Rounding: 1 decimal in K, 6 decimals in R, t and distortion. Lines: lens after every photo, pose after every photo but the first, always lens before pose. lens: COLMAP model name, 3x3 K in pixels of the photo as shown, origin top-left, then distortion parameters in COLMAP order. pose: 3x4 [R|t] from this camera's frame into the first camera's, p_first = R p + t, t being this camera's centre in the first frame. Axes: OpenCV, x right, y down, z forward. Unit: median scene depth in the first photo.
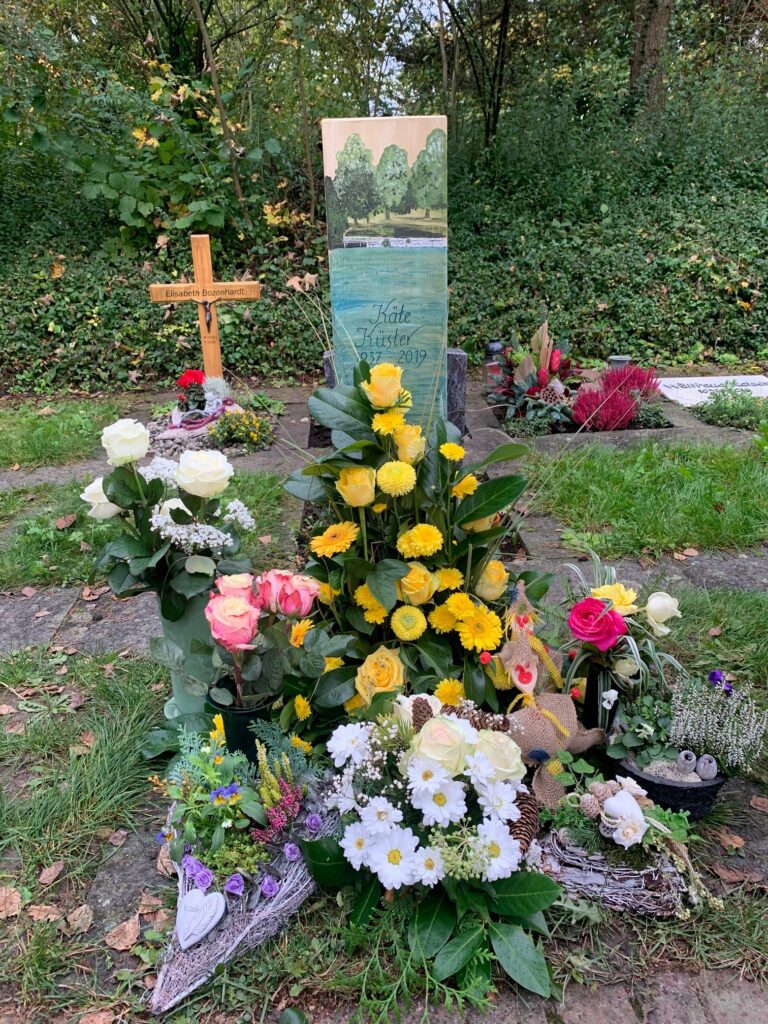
lens RADIAL K [[835.6, 0, 363.5], [0, 835.6, 514.0], [0, 0, 1]] dist [0.135724, -0.373696]
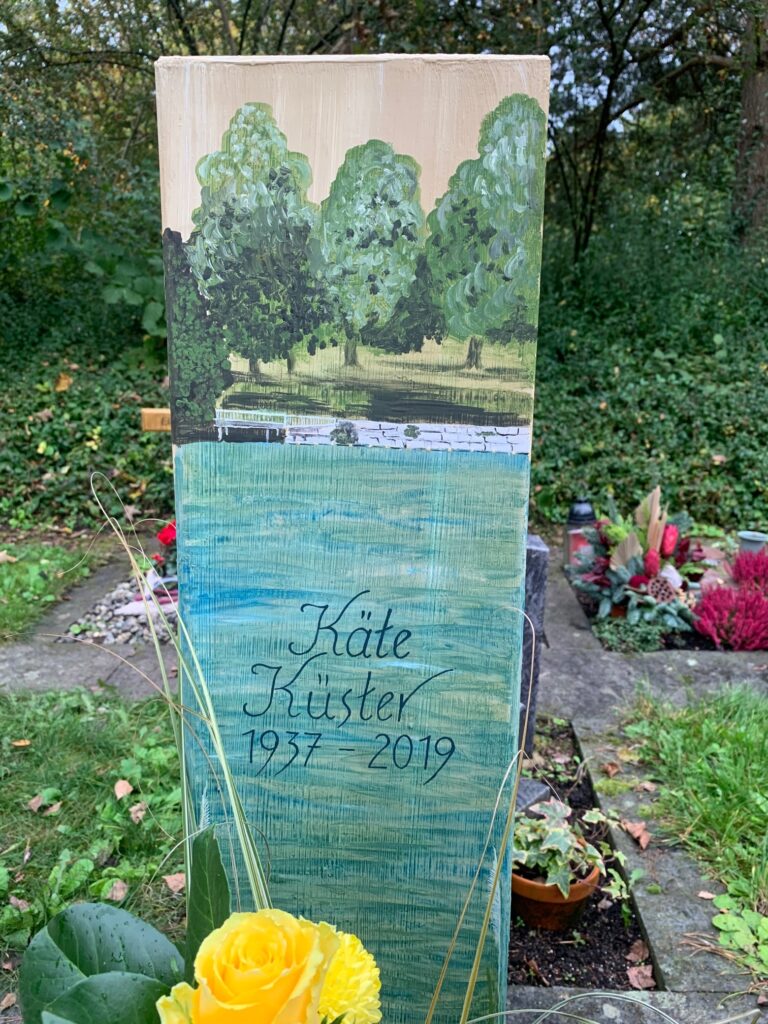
lens RADIAL K [[835.6, 0, 363.5], [0, 835.6, 514.0], [0, 0, 1]] dist [0.135724, -0.373696]
pose [[0.994994, 0.059549, -0.080258, 0.018635], [-0.069229, 0.989891, -0.123787, -0.074600], [0.072075, 0.128724, 0.989058, 0.203281]]
